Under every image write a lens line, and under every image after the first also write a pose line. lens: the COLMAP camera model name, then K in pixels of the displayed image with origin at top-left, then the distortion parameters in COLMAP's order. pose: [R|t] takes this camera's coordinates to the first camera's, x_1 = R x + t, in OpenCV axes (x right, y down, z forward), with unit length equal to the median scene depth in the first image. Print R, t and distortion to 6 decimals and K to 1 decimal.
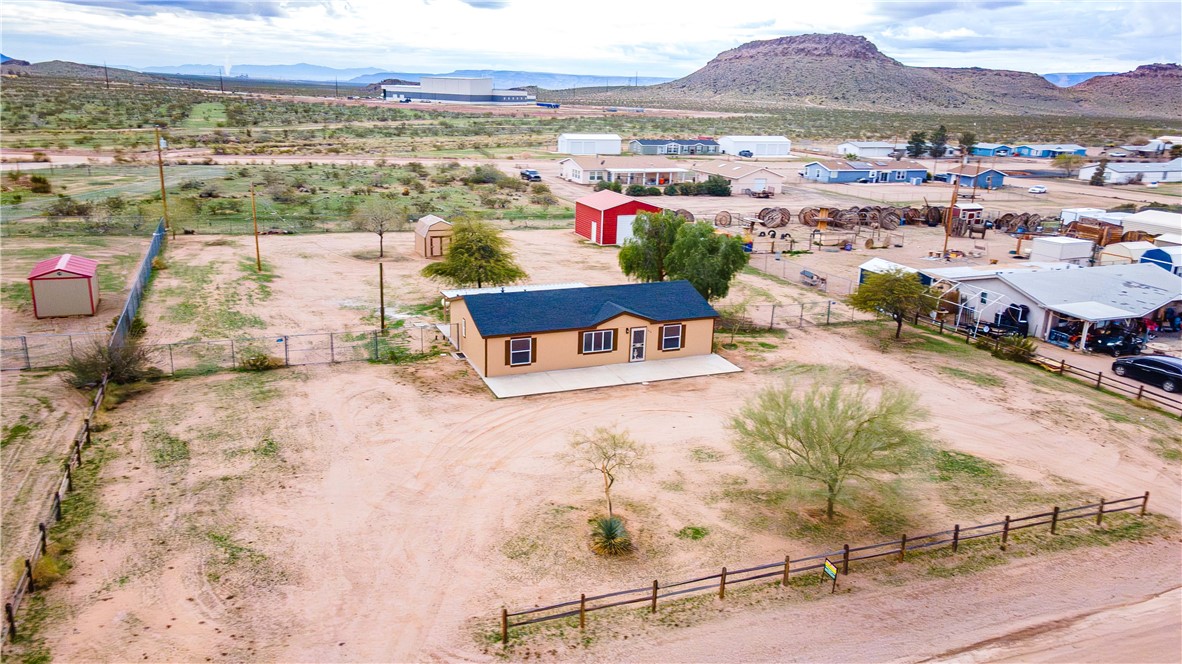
lens RADIAL K [[859.2, 0, 587.6], [0, 859.2, 330.1], [0, 0, 1]] dist [0.032507, 0.025735]
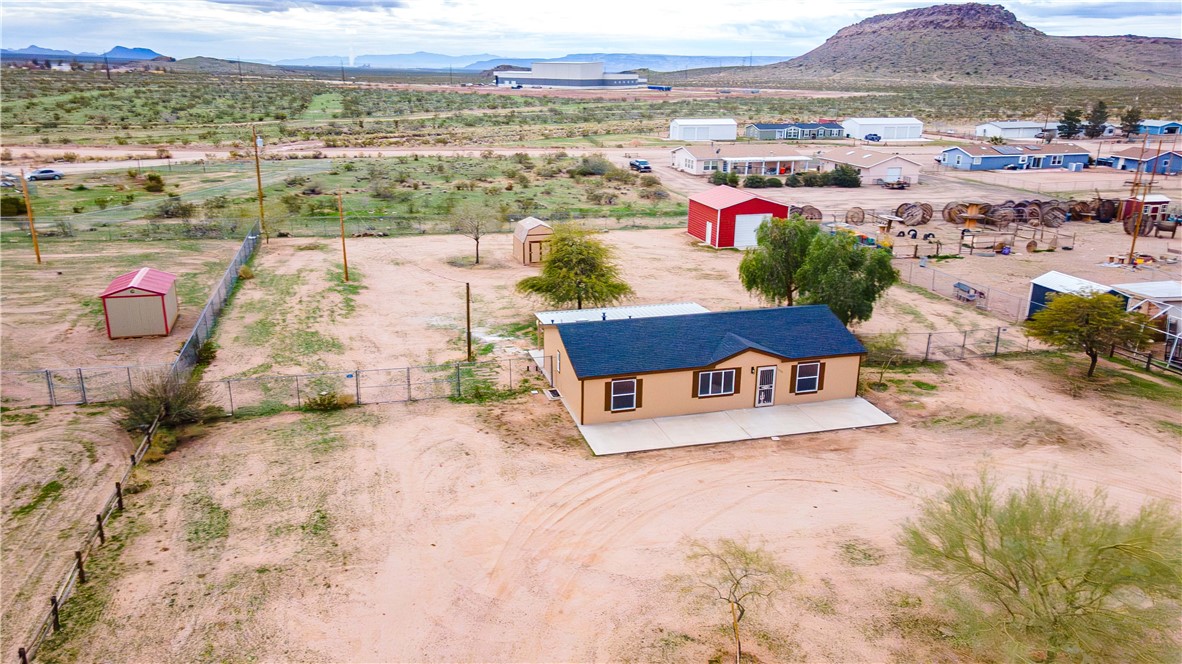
lens RADIAL K [[859.2, 0, 586.4], [0, 859.2, 330.9], [0, 0, 1]] dist [0.032507, 0.025735]
pose [[0.991943, 0.015743, -0.125707, -0.008901], [-0.013286, 0.999704, 0.020362, -0.049470], [0.125990, -0.018528, 0.991858, 0.148782]]
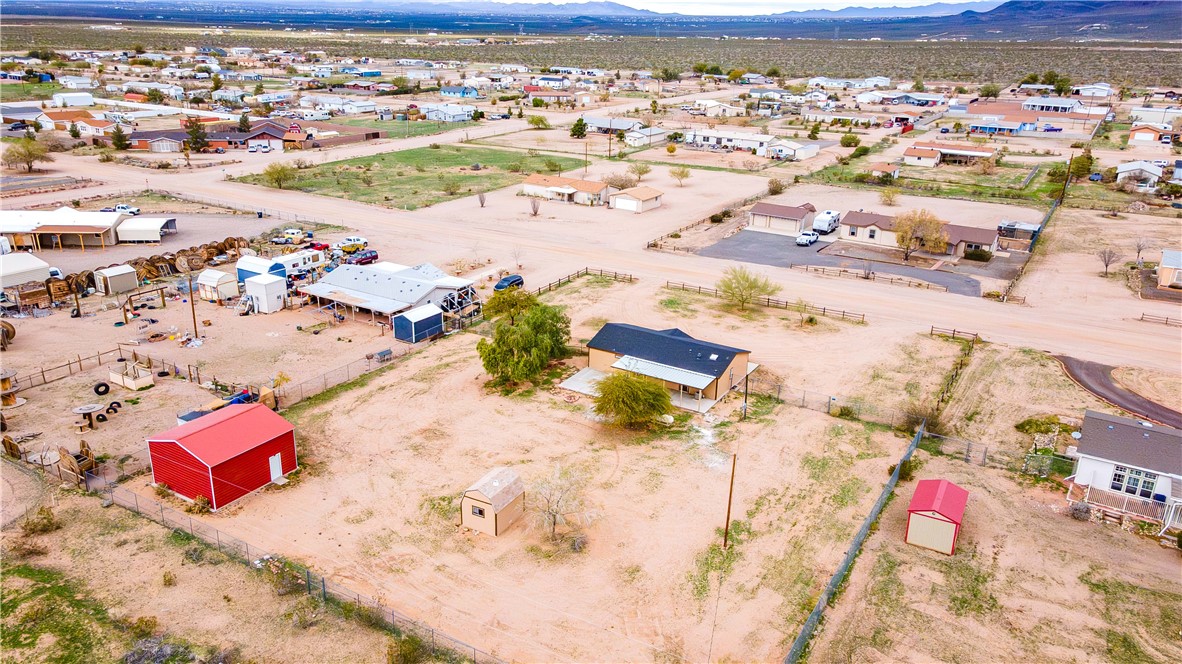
lens RADIAL K [[859.2, 0, 589.2], [0, 859.2, 329.8], [0, 0, 1]] dist [0.032507, 0.025735]
pose [[-0.591624, -0.319080, 0.740385, -1.154216], [0.183460, 0.840972, 0.509028, -0.946184], [-0.785063, 0.436984, -0.439000, 1.853841]]
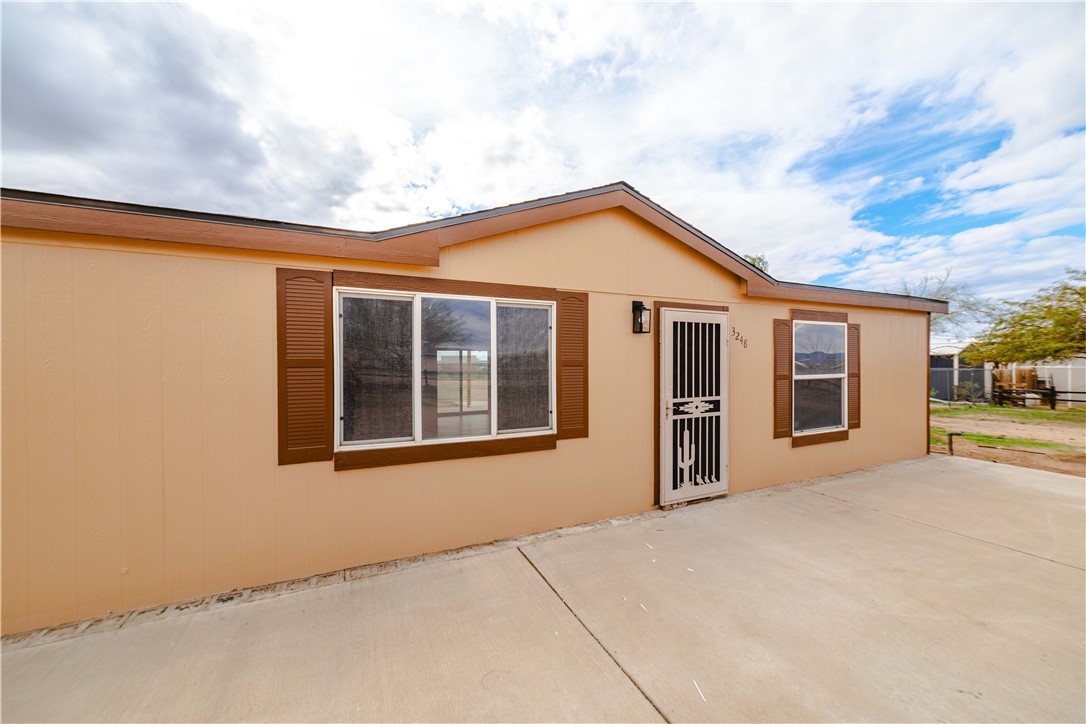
lens RADIAL K [[407.3, 0, 531.9], [0, 407.3, 369.8], [0, 0, 1]] dist [-0.008276, 0.001973]
pose [[0.998524, -0.040650, 0.036027, 0.020625], [0.048703, 0.963699, -0.262513, 0.029508], [-0.024048, 0.263880, 0.964256, 0.880569]]
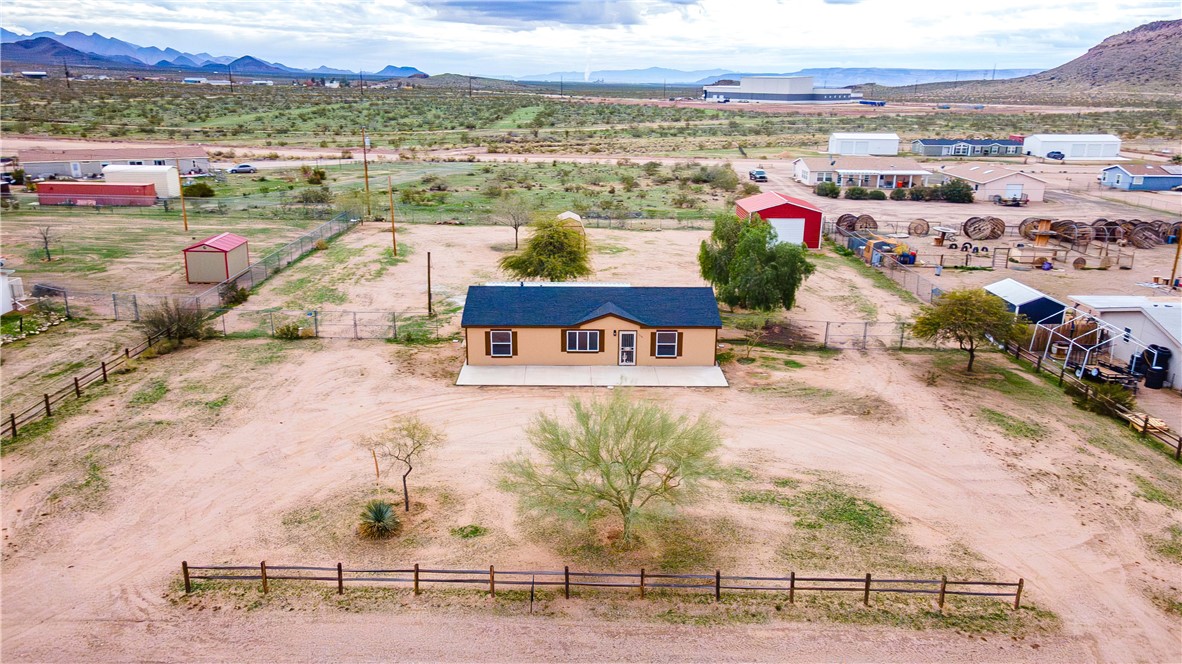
lens RADIAL K [[859.2, 0, 585.9], [0, 859.2, 326.7], [0, 0, 1]] dist [0.032507, 0.025735]
pose [[0.927642, 0.083316, -0.364058, 0.354978], [-0.084693, 0.996332, 0.012213, -0.014883], [0.363741, 0.019504, 0.931296, 0.068462]]
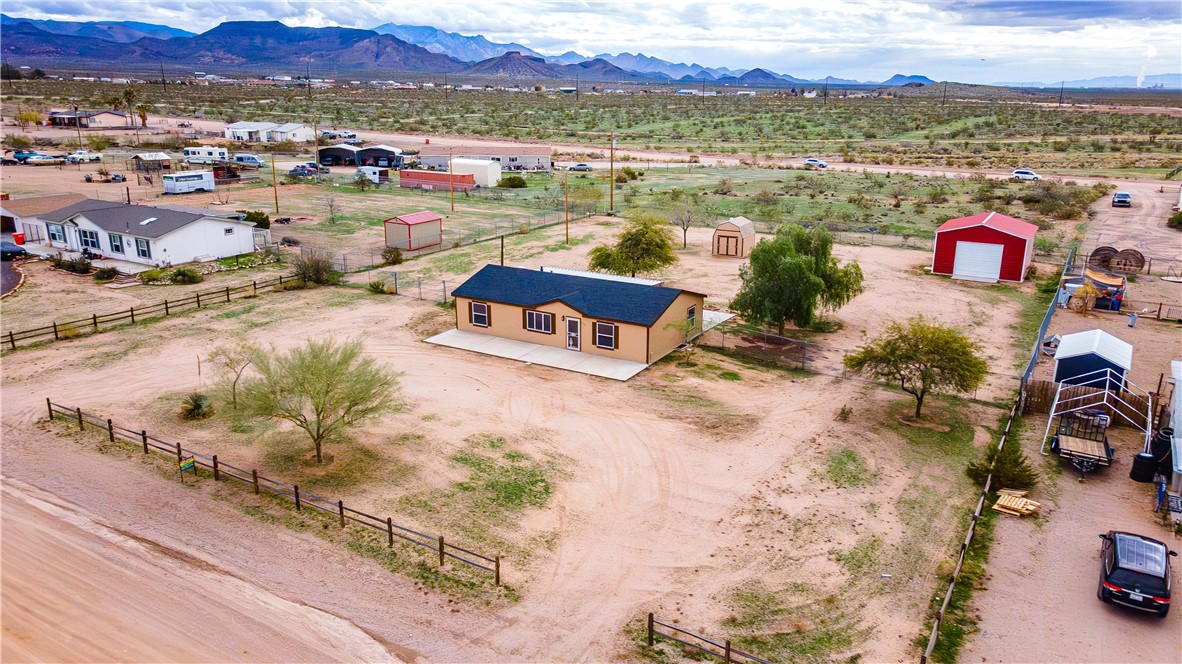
lens RADIAL K [[859.2, 0, 584.6], [0, 859.2, 323.5], [0, 0, 1]] dist [0.032507, 0.025735]
pose [[0.595628, 0.189275, -0.780642, 0.850571], [-0.207931, 0.975048, 0.077760, -0.077013], [0.775882, 0.116003, 0.620122, 0.344446]]
